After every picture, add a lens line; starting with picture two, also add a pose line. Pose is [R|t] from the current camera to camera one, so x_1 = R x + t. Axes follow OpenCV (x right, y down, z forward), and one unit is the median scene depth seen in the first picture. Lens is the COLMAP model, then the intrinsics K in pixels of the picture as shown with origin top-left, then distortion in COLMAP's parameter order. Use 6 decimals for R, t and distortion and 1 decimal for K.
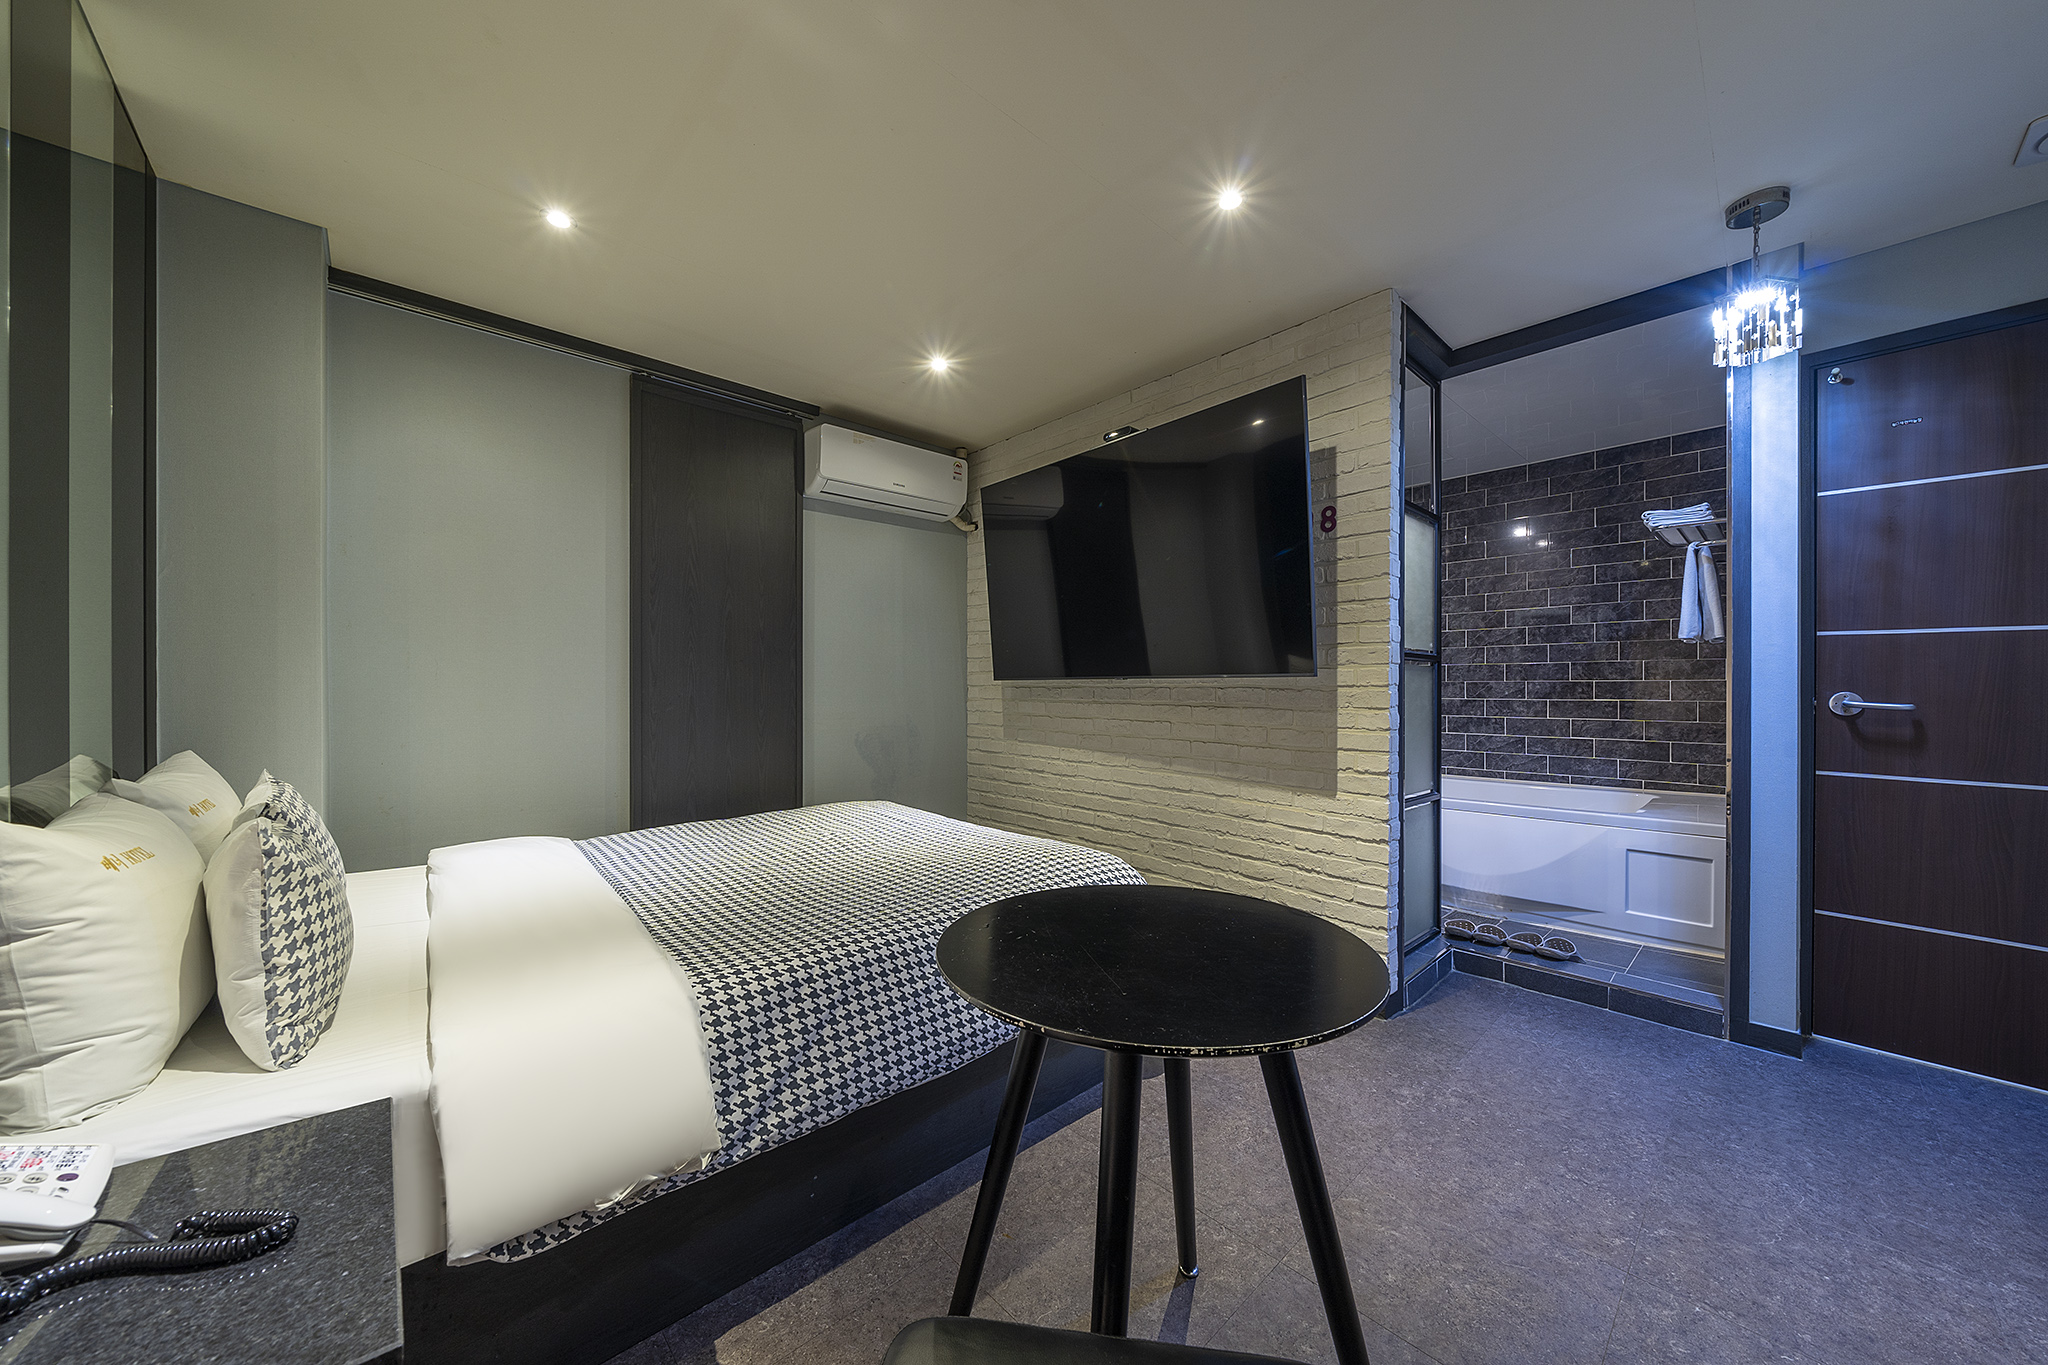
lens RADIAL K [[708.4, 0, 1026.1], [0, 708.4, 677.7], [0, 0, 1]] dist [-0.003185, -0.000153]
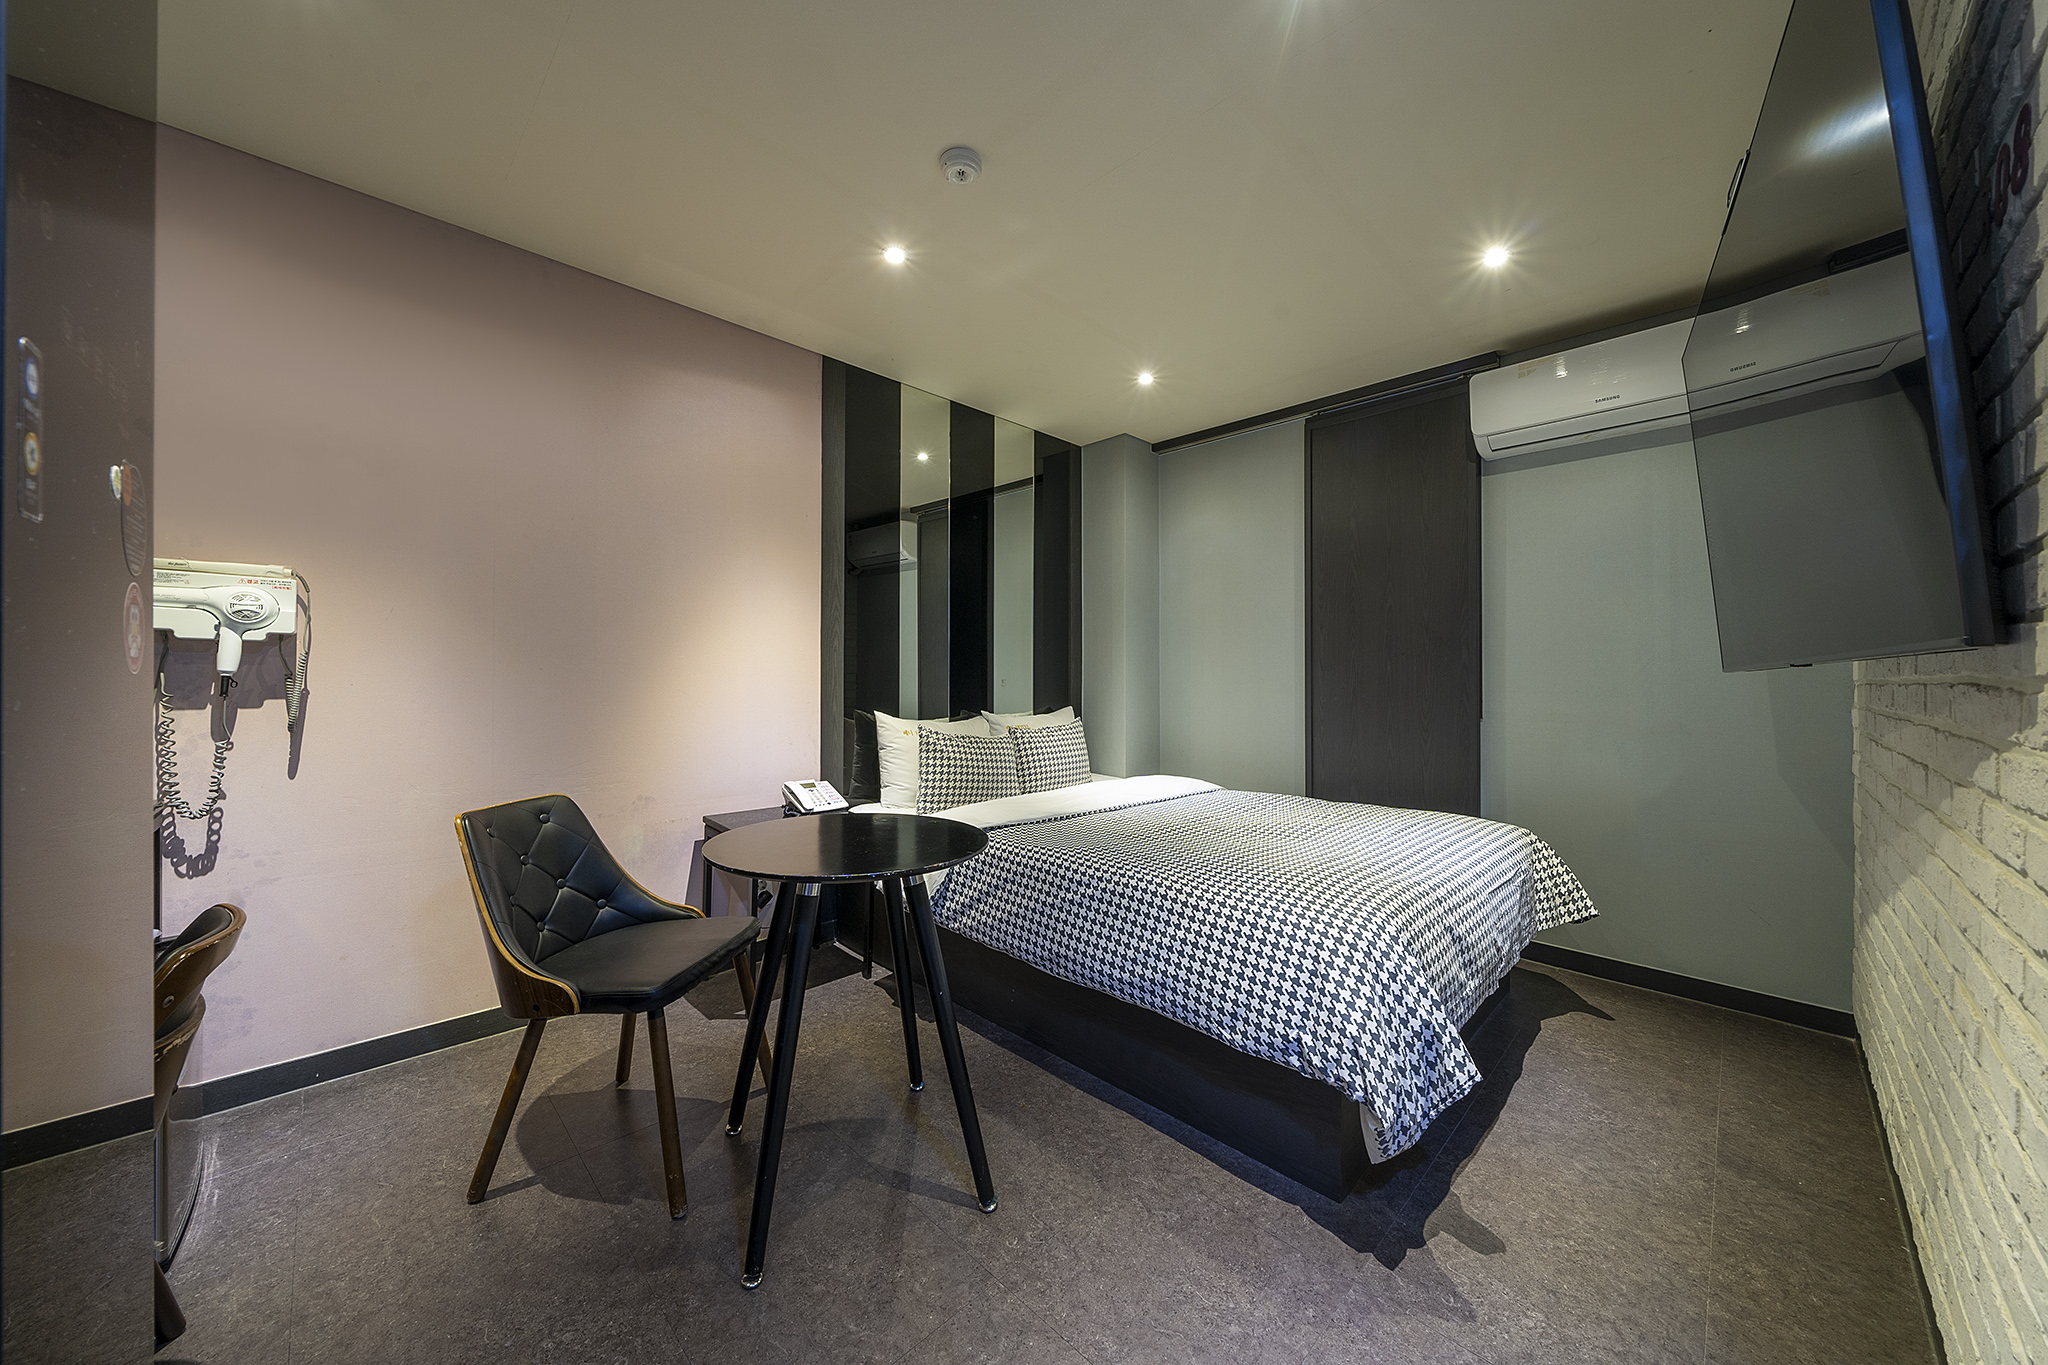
lens RADIAL K [[708.4, 0, 1026.9], [0, 708.4, 685.8], [0, 0, 1]] dist [-0.003185, -0.000153]
pose [[0.030347, 0.010002, -0.999489, 0.666277], [-0.000138, 0.999950, 0.010002, 0.021627], [0.999539, -0.000165, 0.030347, 0.479846]]
